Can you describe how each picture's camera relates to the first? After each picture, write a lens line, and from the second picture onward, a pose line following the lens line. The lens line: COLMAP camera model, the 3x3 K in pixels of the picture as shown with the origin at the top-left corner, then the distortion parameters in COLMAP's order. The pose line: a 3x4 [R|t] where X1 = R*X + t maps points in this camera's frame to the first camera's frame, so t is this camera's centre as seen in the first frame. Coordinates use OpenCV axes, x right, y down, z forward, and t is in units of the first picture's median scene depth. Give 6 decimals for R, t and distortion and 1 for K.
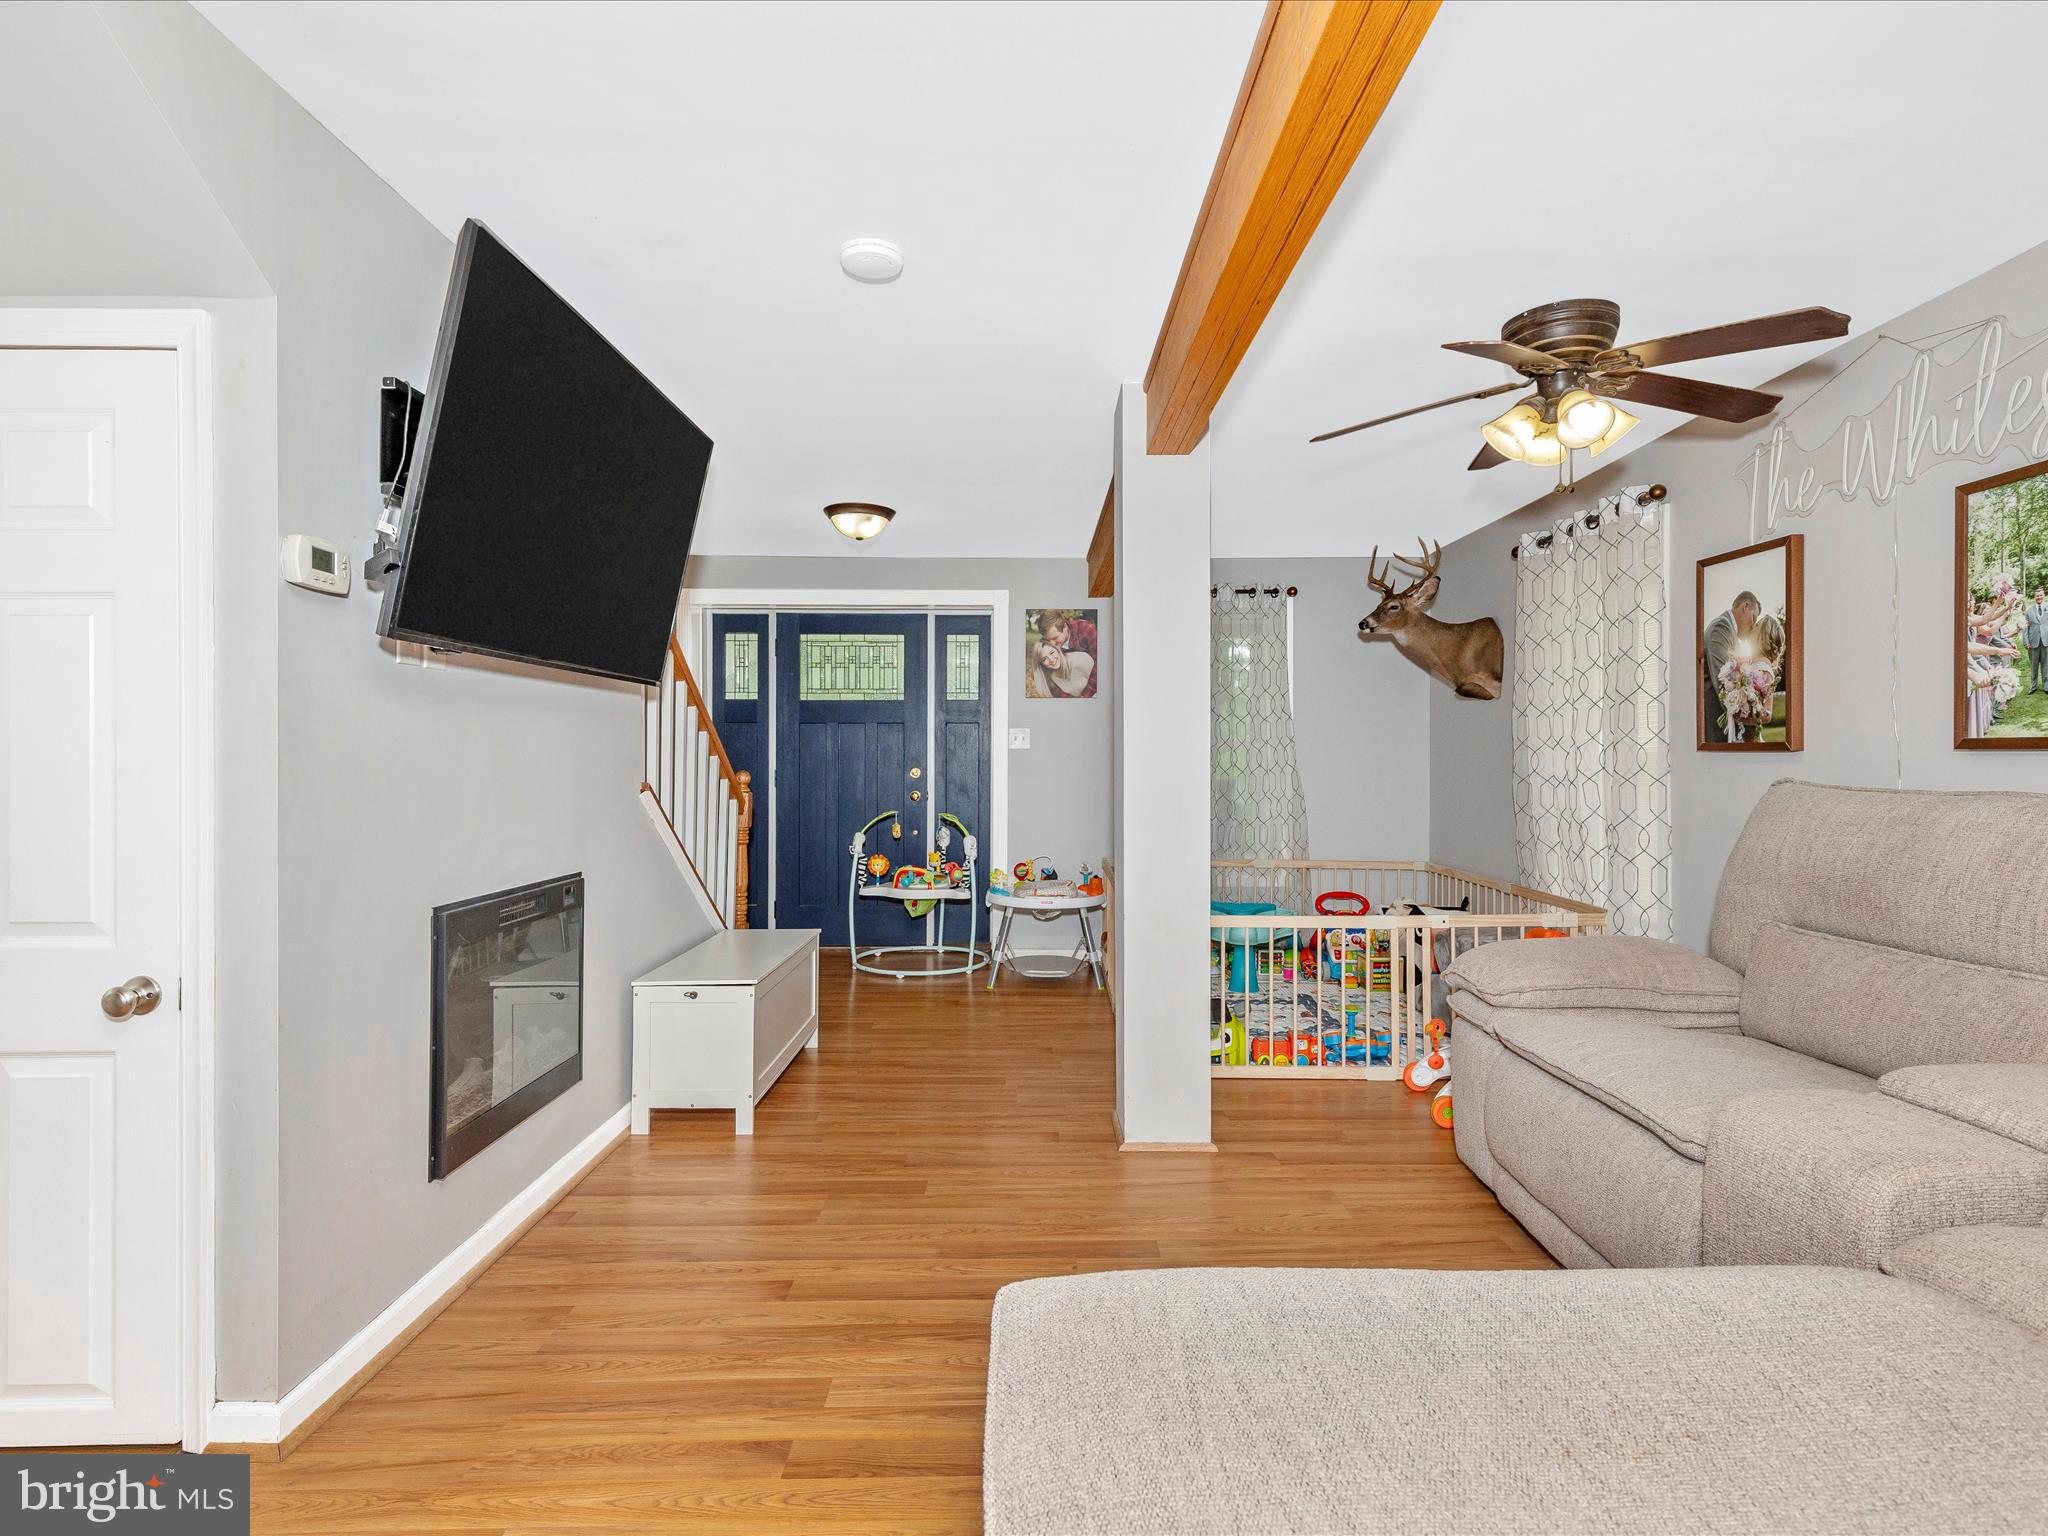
lens RADIAL K [[1062.7, 0, 1026.1], [0, 1062.7, 749.6], [0, 0, 1]] dist [0.013787, -0.000815]
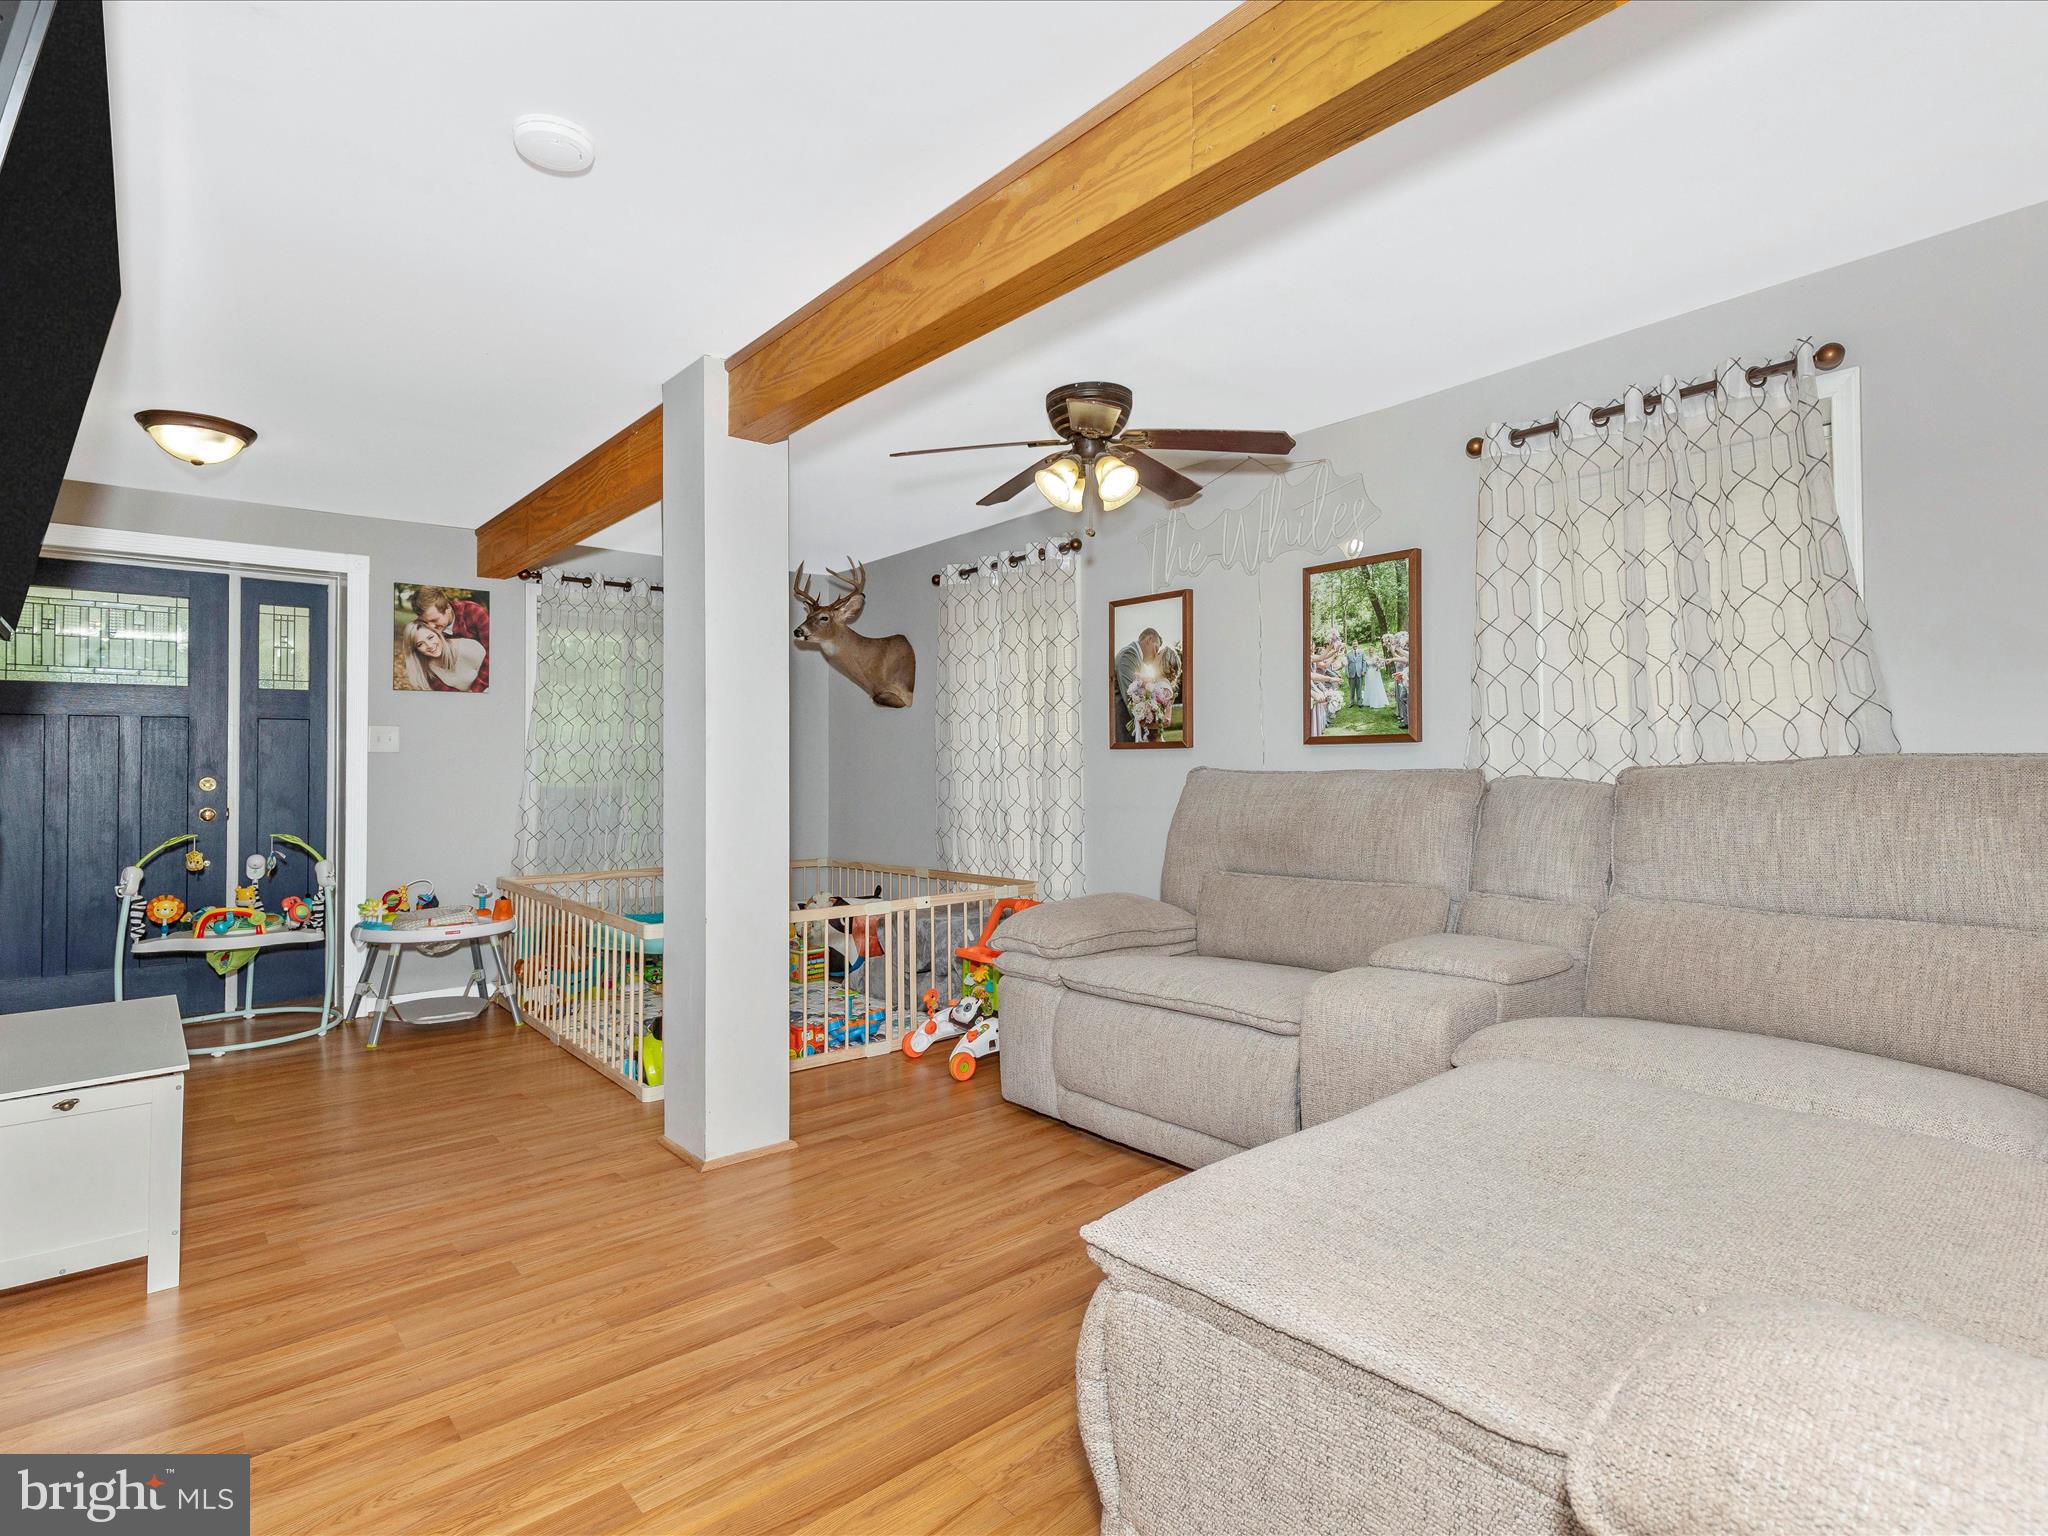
lens RADIAL K [[1062.7, 0, 1026.1], [0, 1062.7, 749.6], [0, 0, 1]] dist [0.013787, -0.000815]
pose [[0.763364, 0.004755, 0.645952, -0.248629], [0.004176, 0.999916, -0.012296, 0.015539], [-0.645956, 0.012084, 0.763279, 0.079809]]
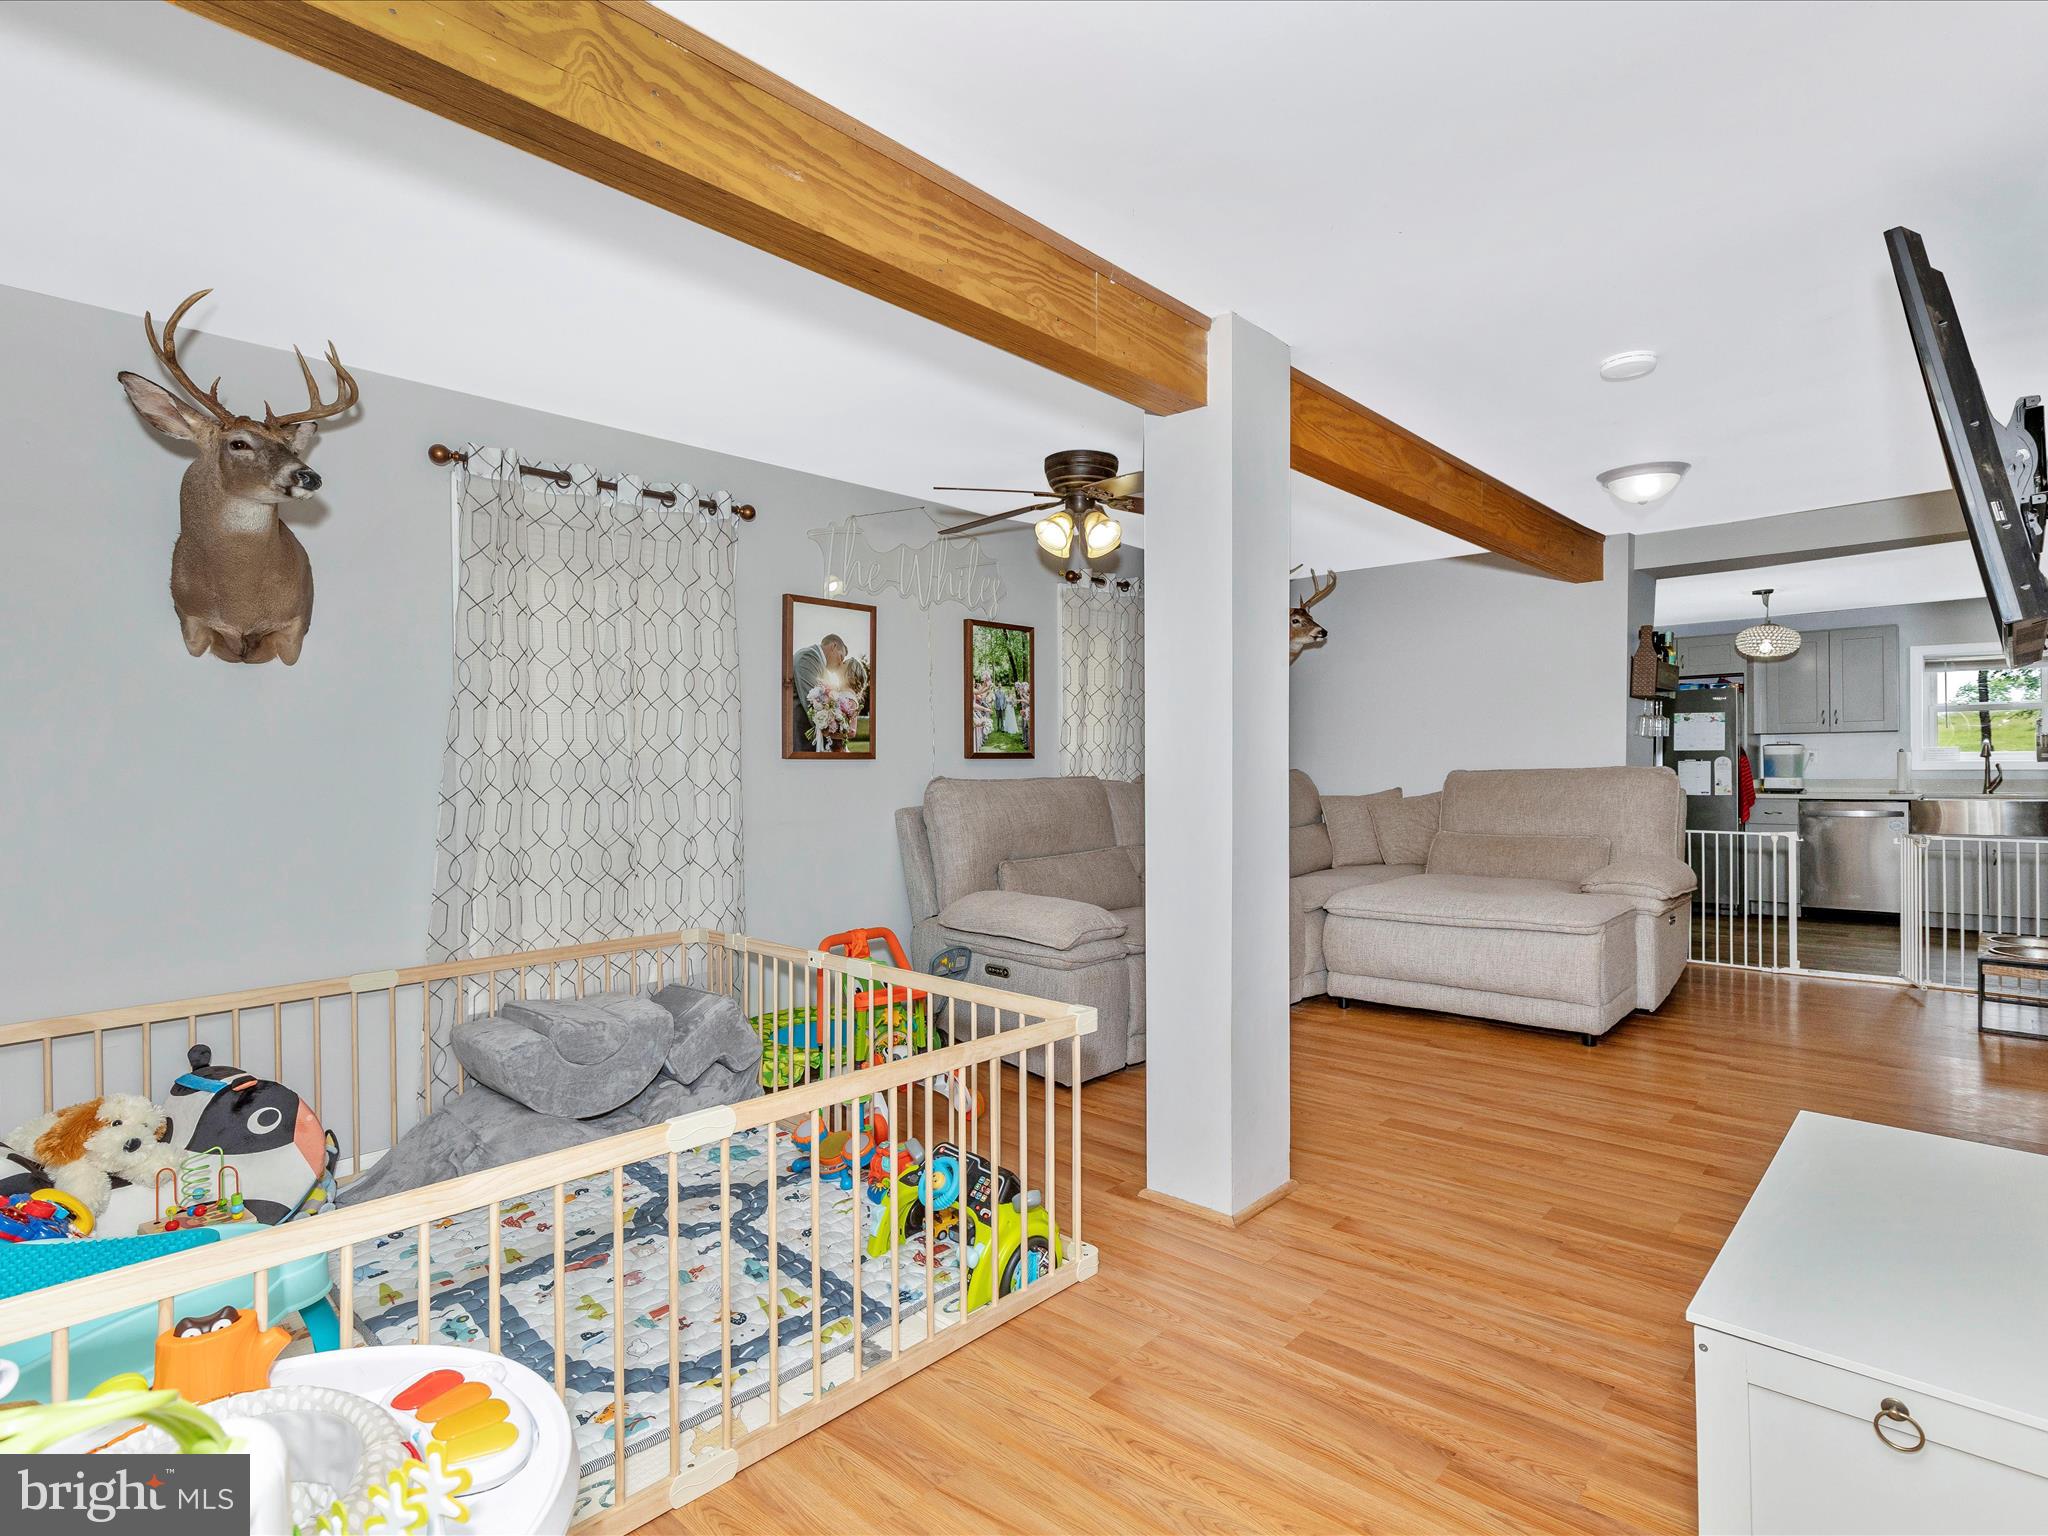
lens RADIAL K [[1058.1, 0, 1024.0], [0, 1058.1, 768.0], [0, 0, 1]] dist [0.037806, -0.000177]
pose [[-0.740423, 0.008499, 0.672087, -0.292877], [0.008119, 0.999960, -0.003700, 0.015757], [-0.672092, 0.002717, -0.740463, 1.507601]]
